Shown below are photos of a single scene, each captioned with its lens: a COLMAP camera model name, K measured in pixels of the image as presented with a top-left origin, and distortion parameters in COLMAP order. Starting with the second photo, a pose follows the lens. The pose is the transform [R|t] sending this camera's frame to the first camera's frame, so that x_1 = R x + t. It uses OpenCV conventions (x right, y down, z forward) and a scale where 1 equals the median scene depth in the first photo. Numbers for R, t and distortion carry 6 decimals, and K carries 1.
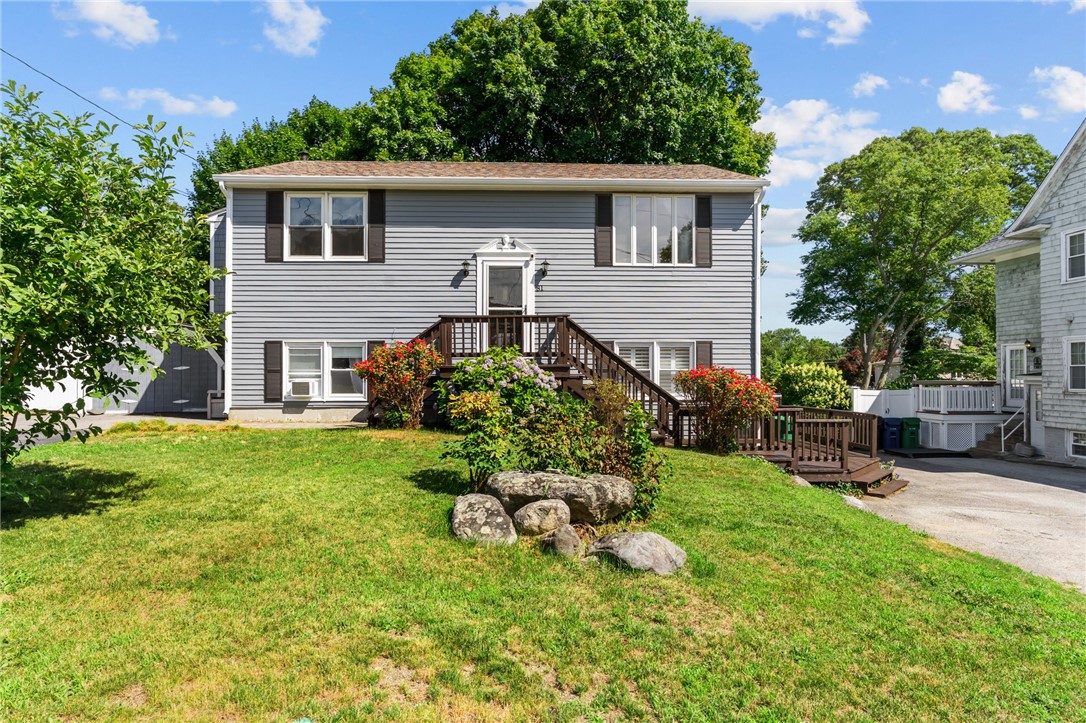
lens RADIAL K [[610.8, 0, 542.8], [0, 610.8, 359.9], [0, 0, 1]] dist [-0.005673, -0.000265]
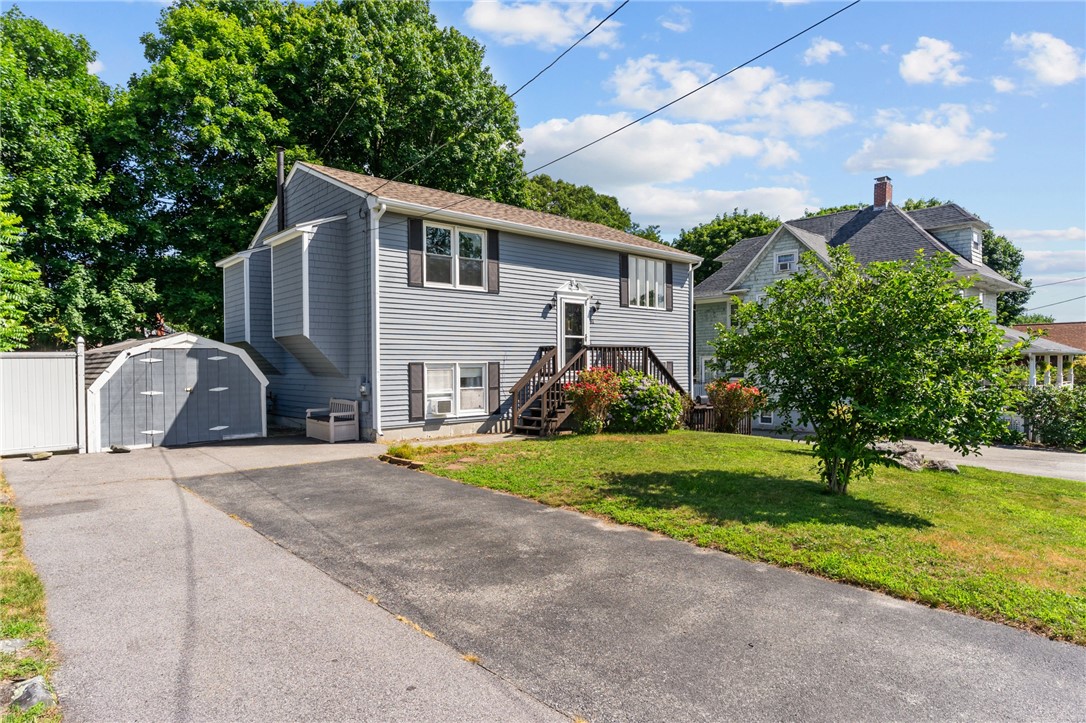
lens RADIAL K [[610.8, 0, 544.4], [0, 610.8, 367.2], [0, 0, 1]] dist [-0.005673, -0.000265]
pose [[0.773139, -0.006712, 0.634201, -0.917470], [-0.008681, 0.999738, 0.021162, -0.046533], [-0.634177, -0.021867, 0.772879, 0.050829]]
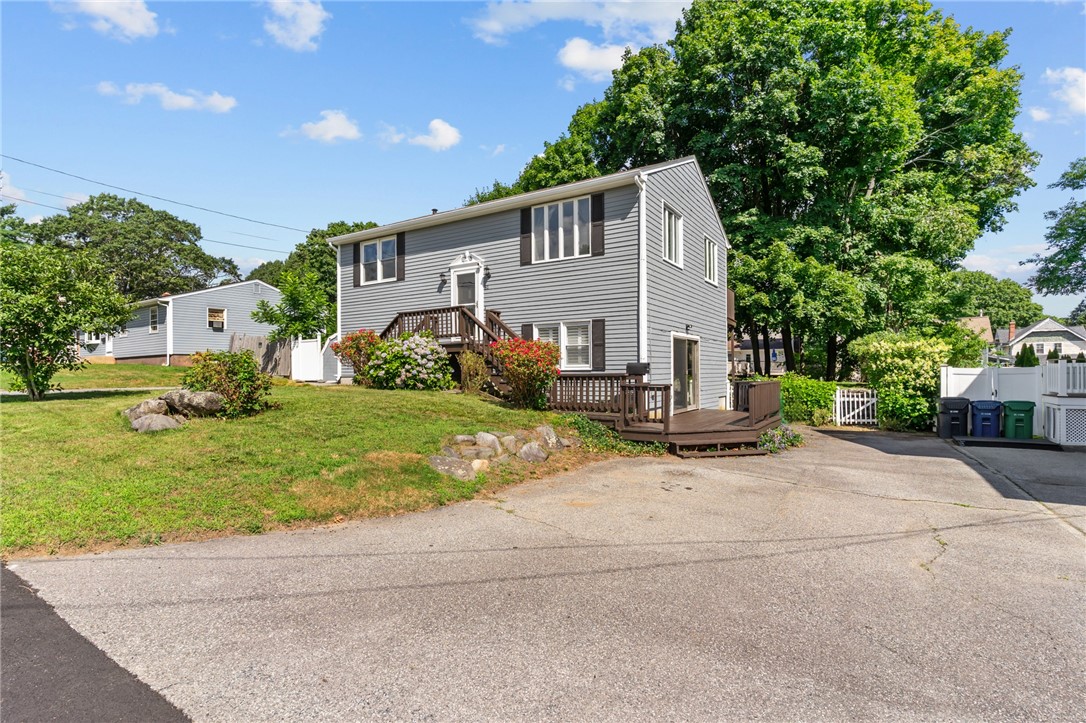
lens RADIAL K [[530.3, 0, 543.7], [0, 530.3, 367.1], [0, 0, 1]] dist [0.003790, -0.000307]
pose [[0.824720, -0.009851, -0.565456, 0.759539], [0.018226, 0.999792, 0.009165, 0.049797], [0.565248, -0.017865, 0.824728, 0.106222]]
